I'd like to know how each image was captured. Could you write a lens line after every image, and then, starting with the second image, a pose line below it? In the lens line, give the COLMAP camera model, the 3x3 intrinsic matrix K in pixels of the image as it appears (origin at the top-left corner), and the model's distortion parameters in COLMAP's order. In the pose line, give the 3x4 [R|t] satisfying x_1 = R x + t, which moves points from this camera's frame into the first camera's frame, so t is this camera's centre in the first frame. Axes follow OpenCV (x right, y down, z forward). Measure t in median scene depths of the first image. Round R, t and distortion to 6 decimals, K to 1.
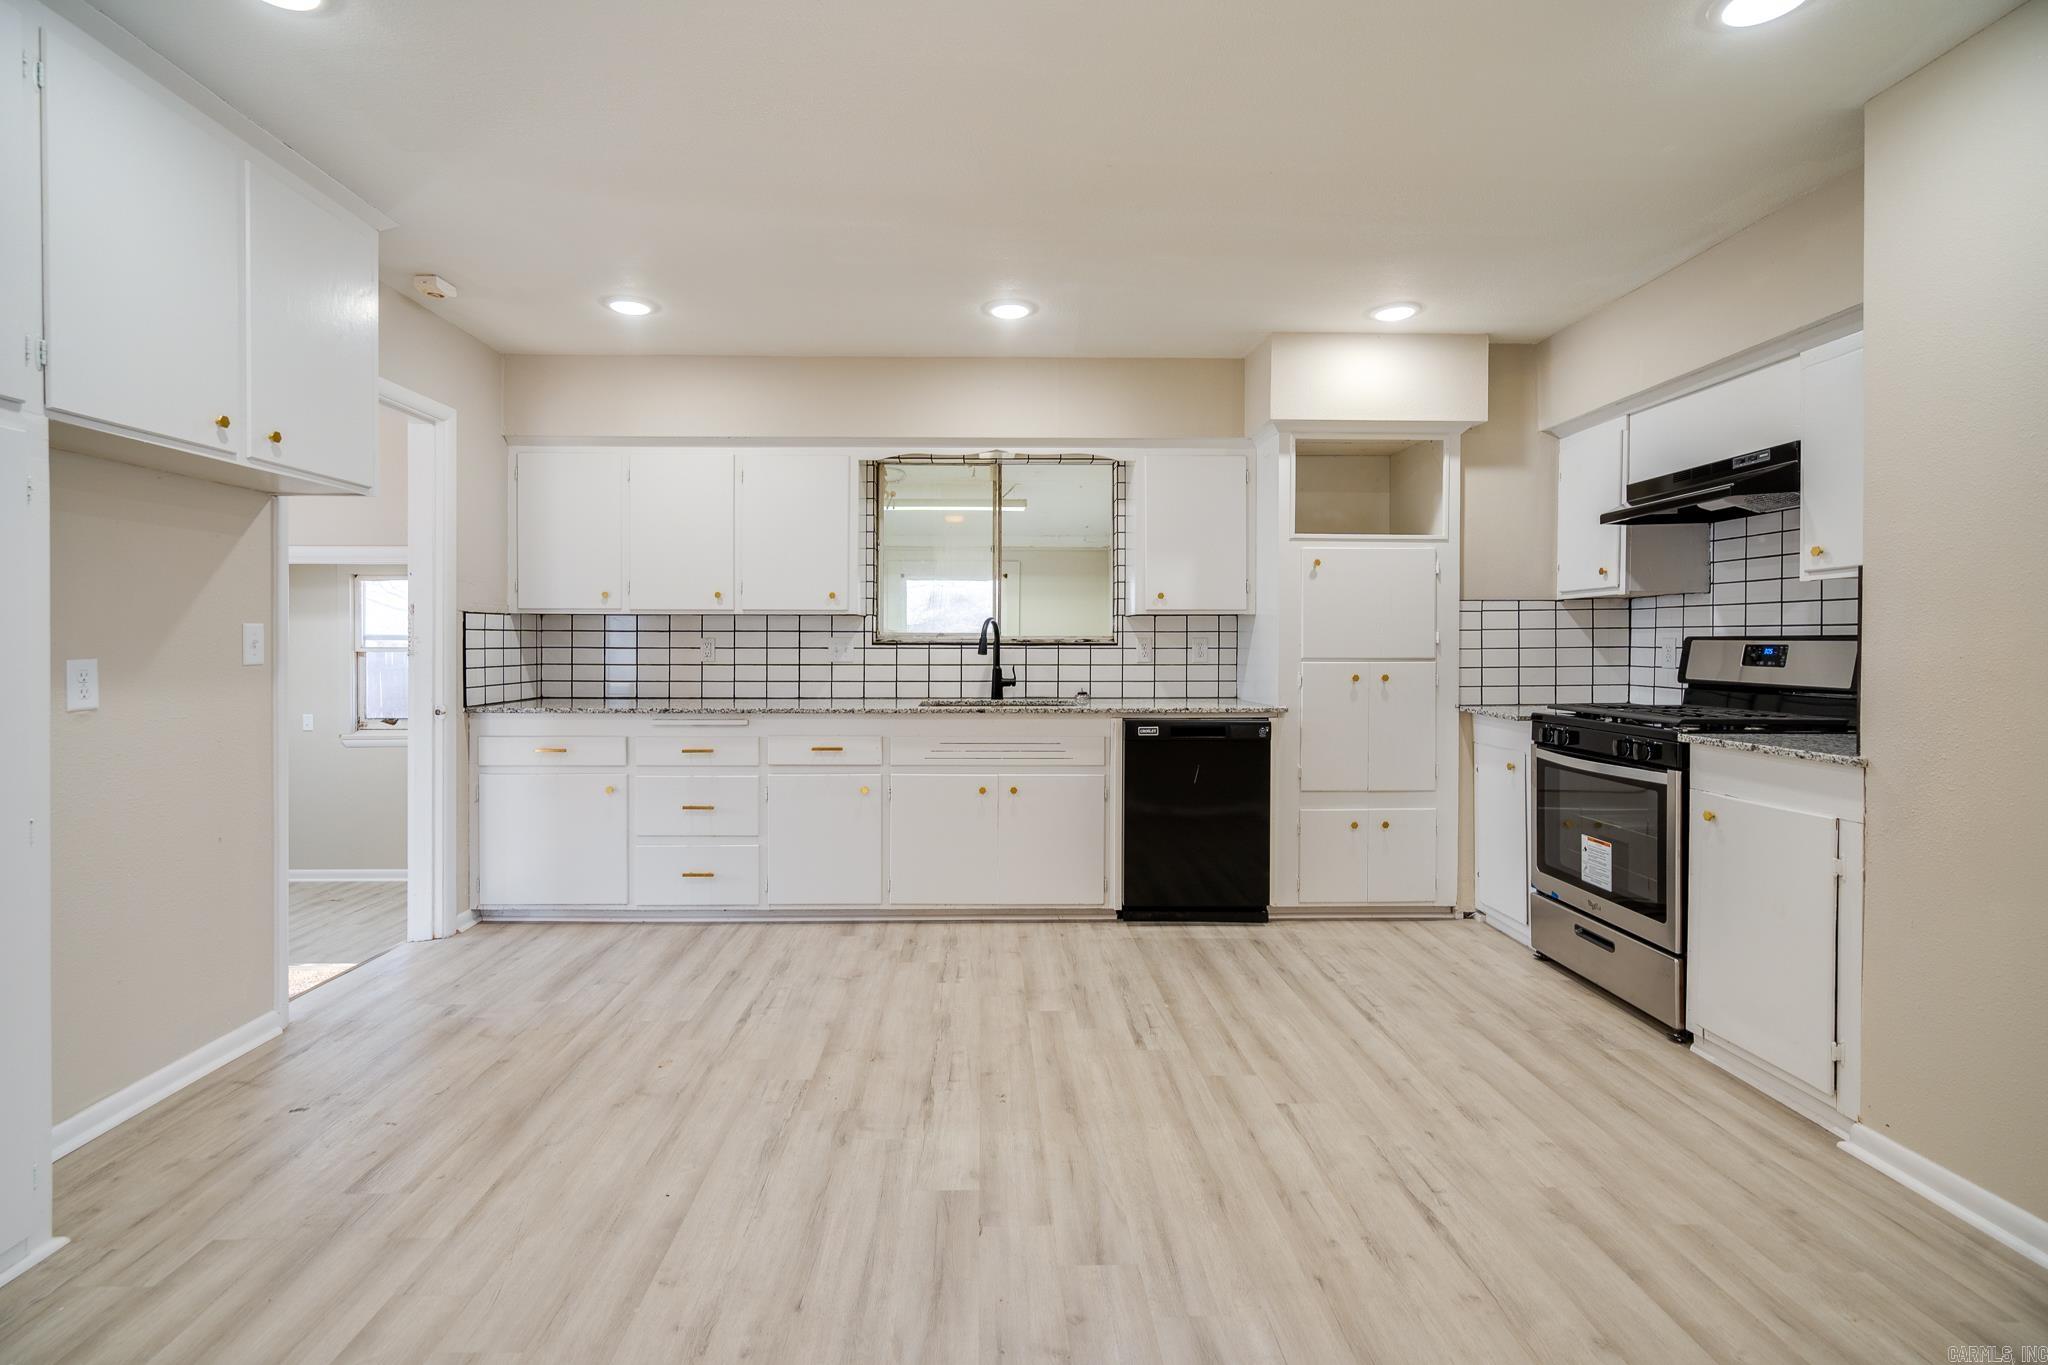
lens RADIAL K [[946.4, 0, 1003.1], [0, 946.4, 663.0], [0, 0, 1]] dist [-0.005812, 0.002784]
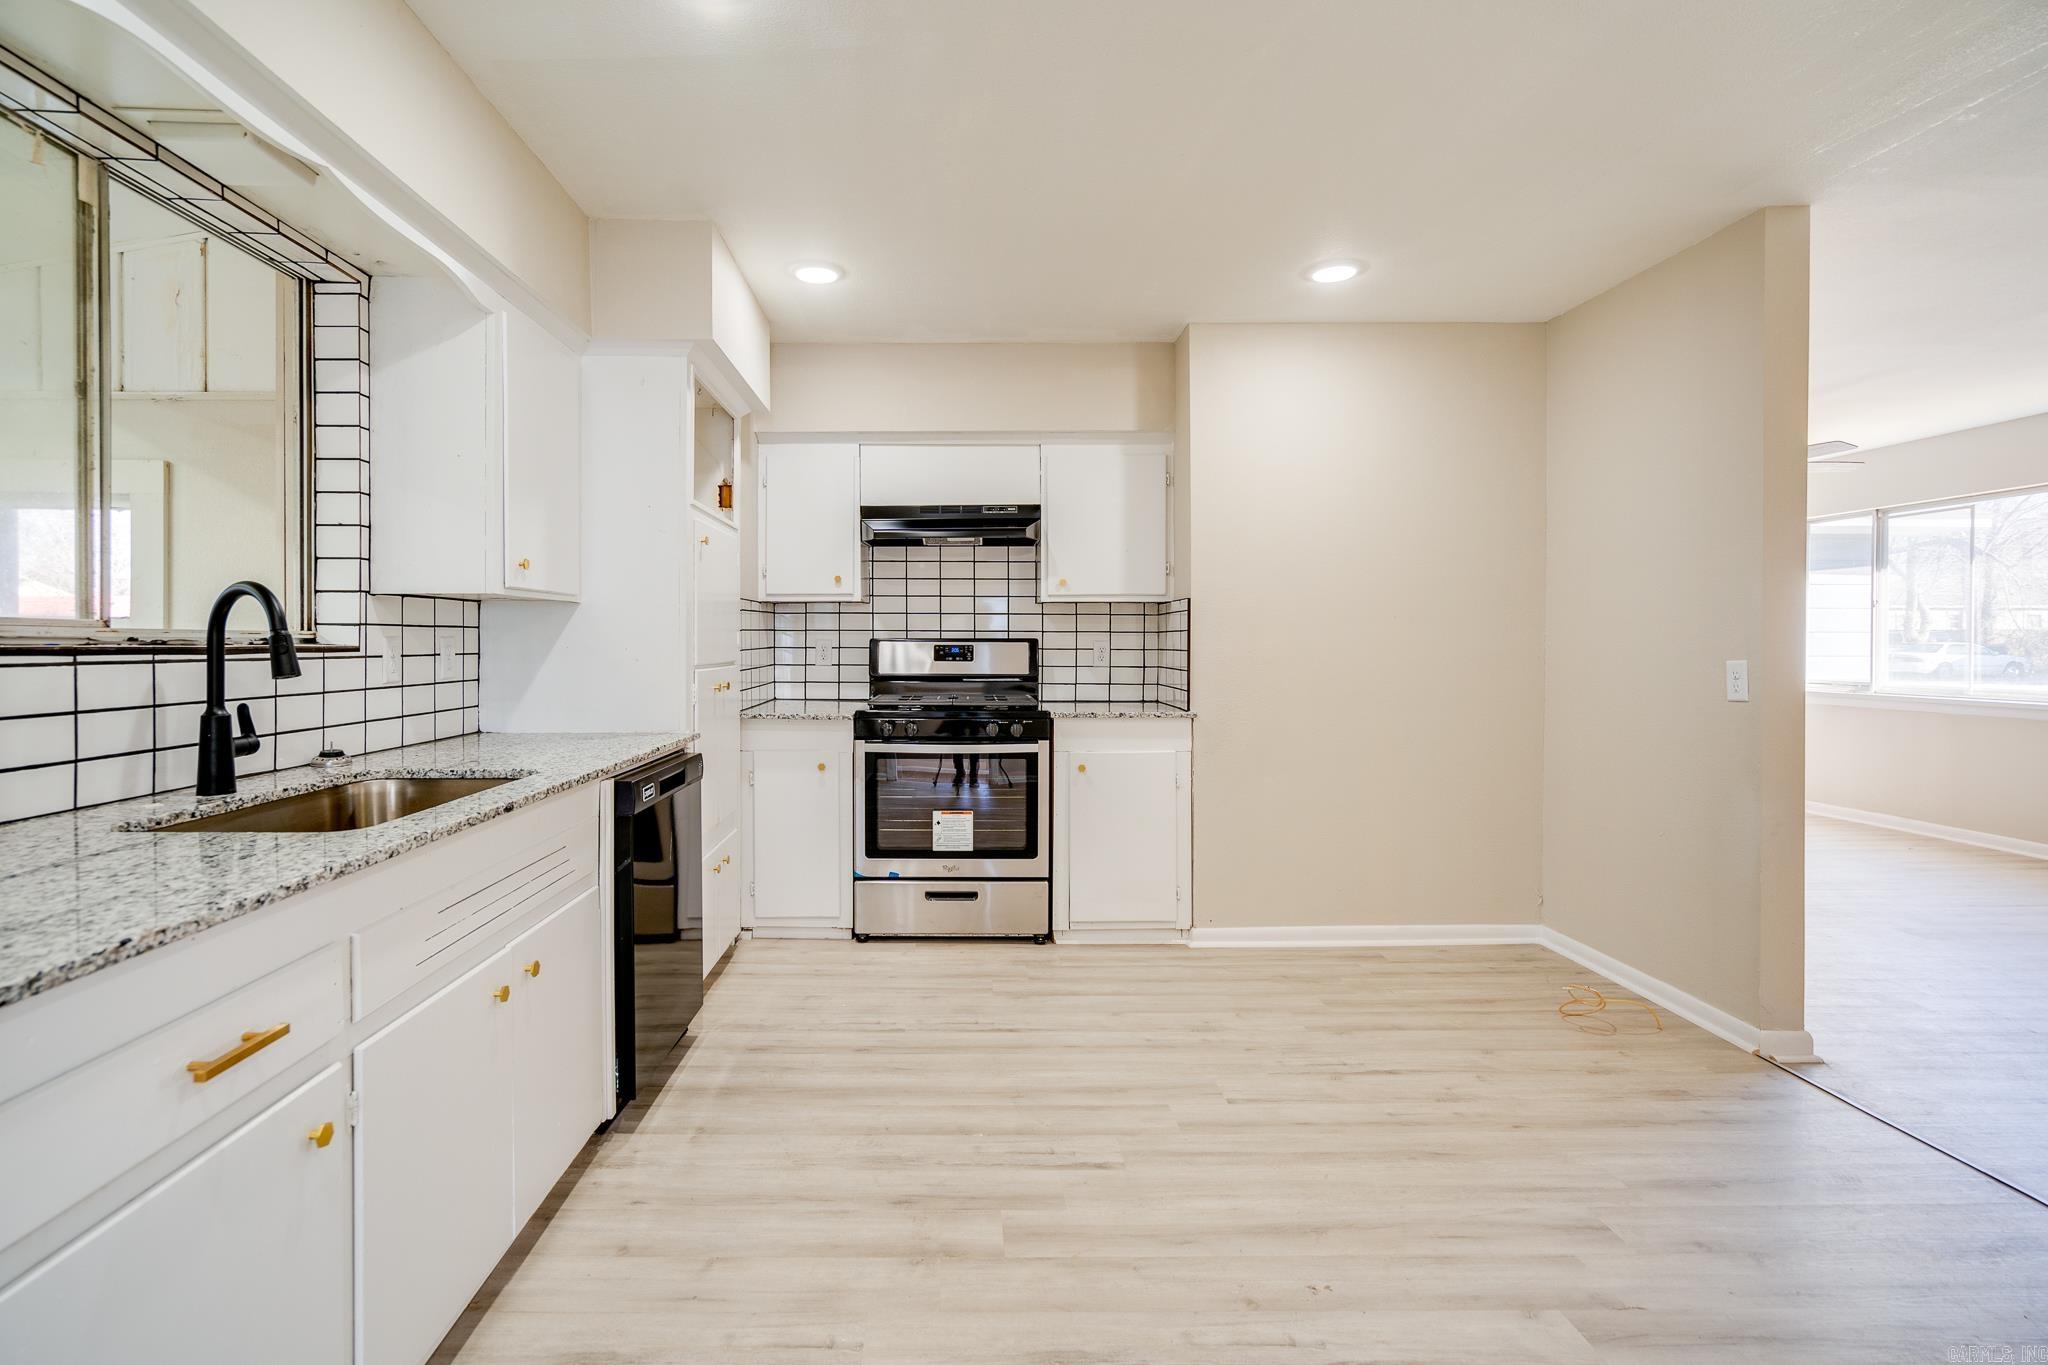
lens RADIAL K [[946.4, 0, 973.5], [0, 946.4, 649.7], [0, 0, 1]] dist [-0.005812, 0.002784]
pose [[0.012953, -0.007474, 0.999888, -0.507881], [0.022147, 0.999729, 0.007186, -0.020057], [-0.999671, 0.022052, 0.013115, 0.891165]]
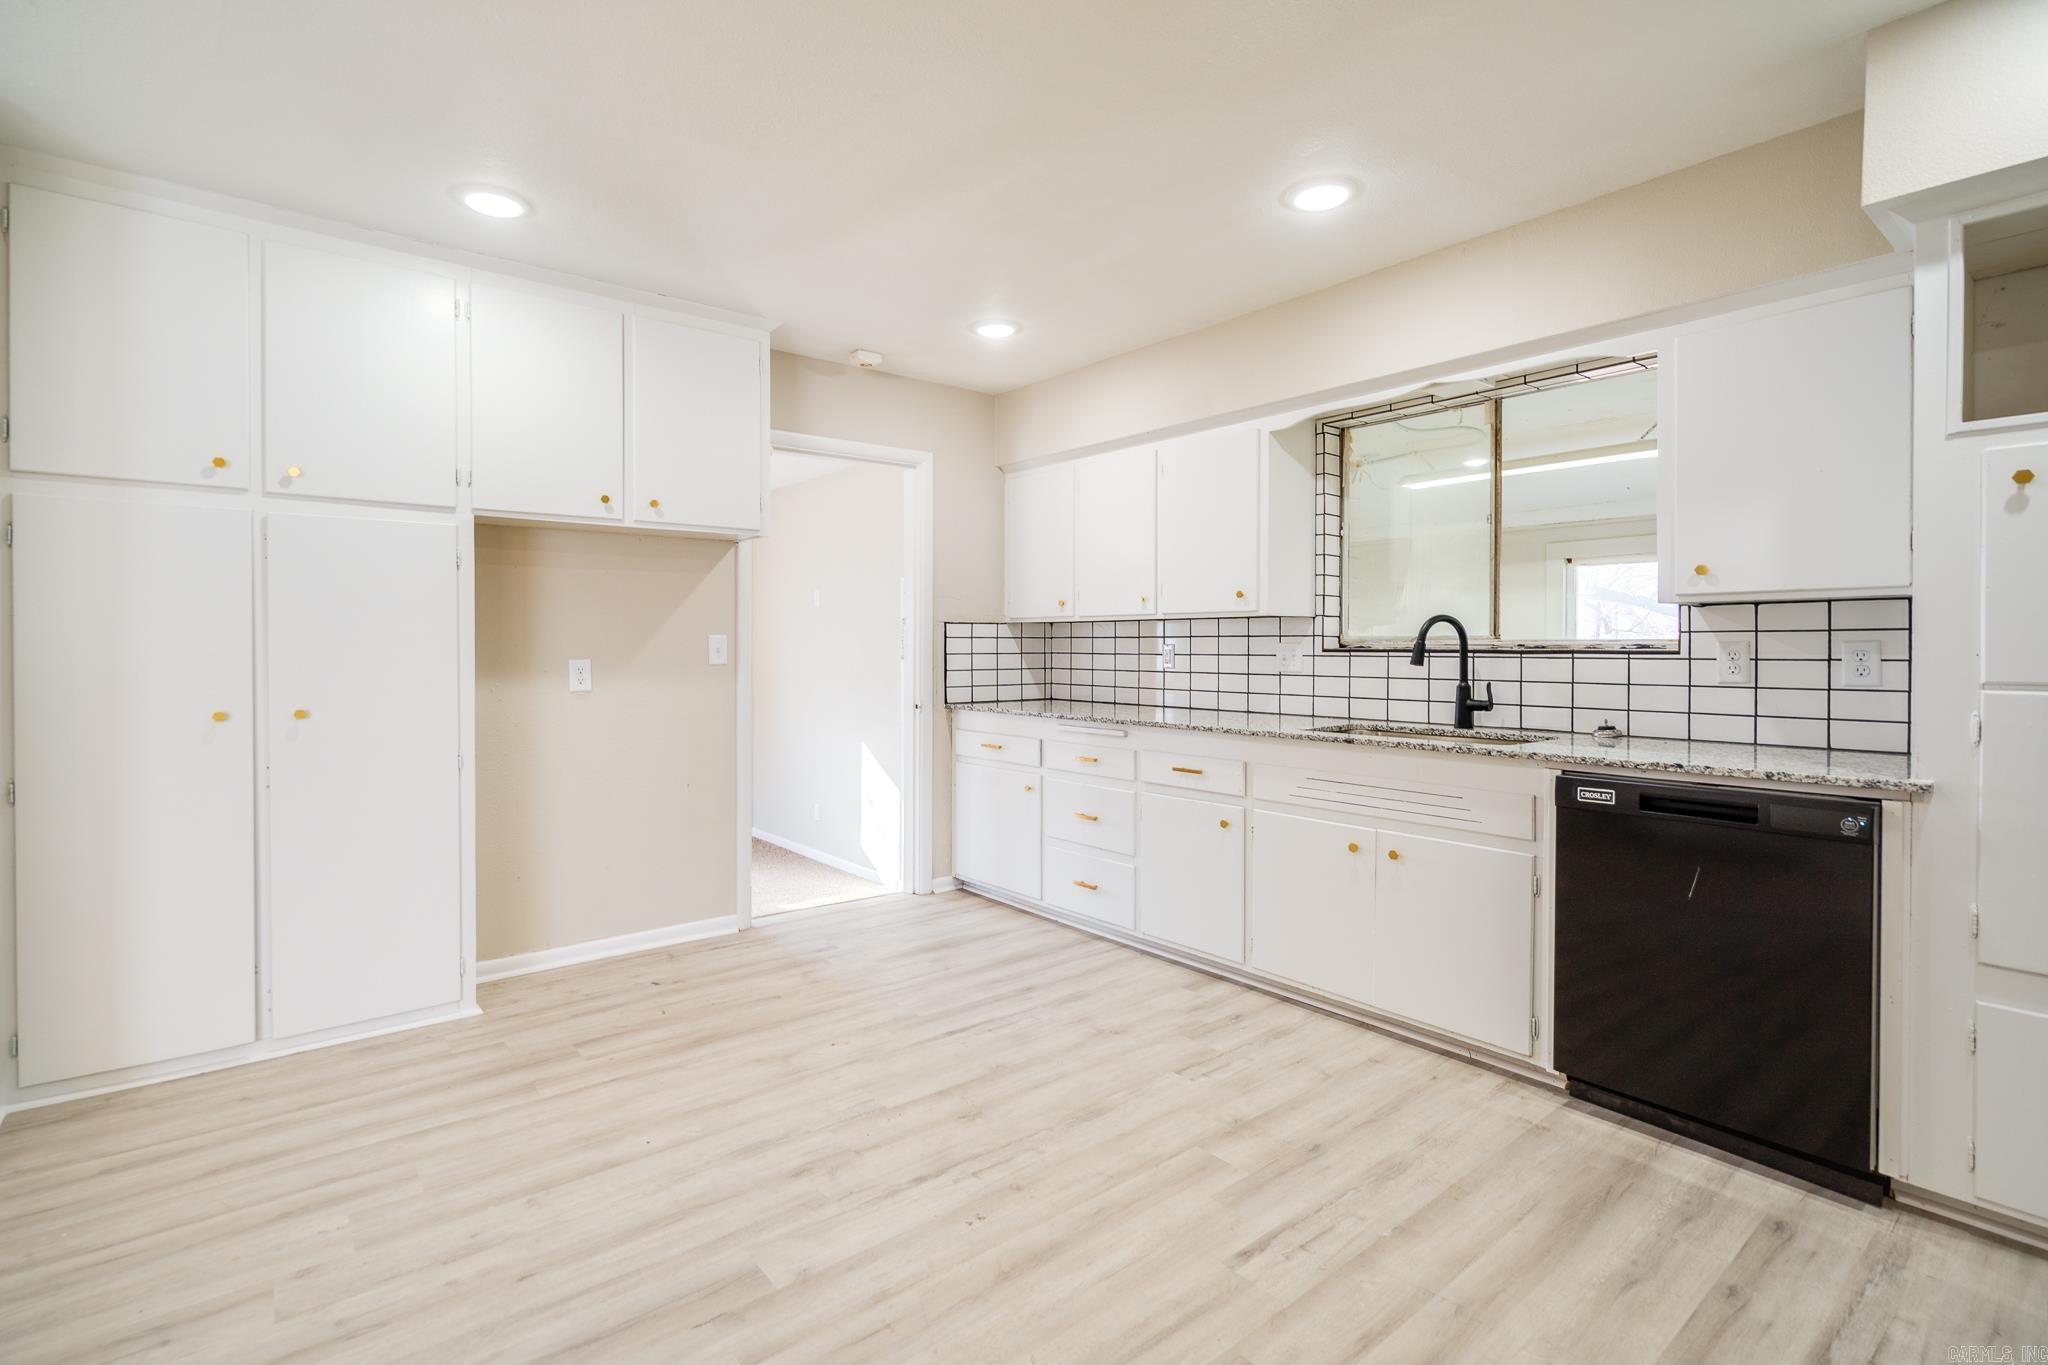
lens RADIAL K [[946.4, 0, 1008.1], [0, 946.4, 663.4], [0, 0, 1]] dist [-0.005812, 0.002784]
pose [[0.609704, 0.012844, -0.792525, 0.460459], [-0.017286, 0.999846, 0.002905, -0.009029], [0.792441, 0.011928, 0.609832, 0.379575]]
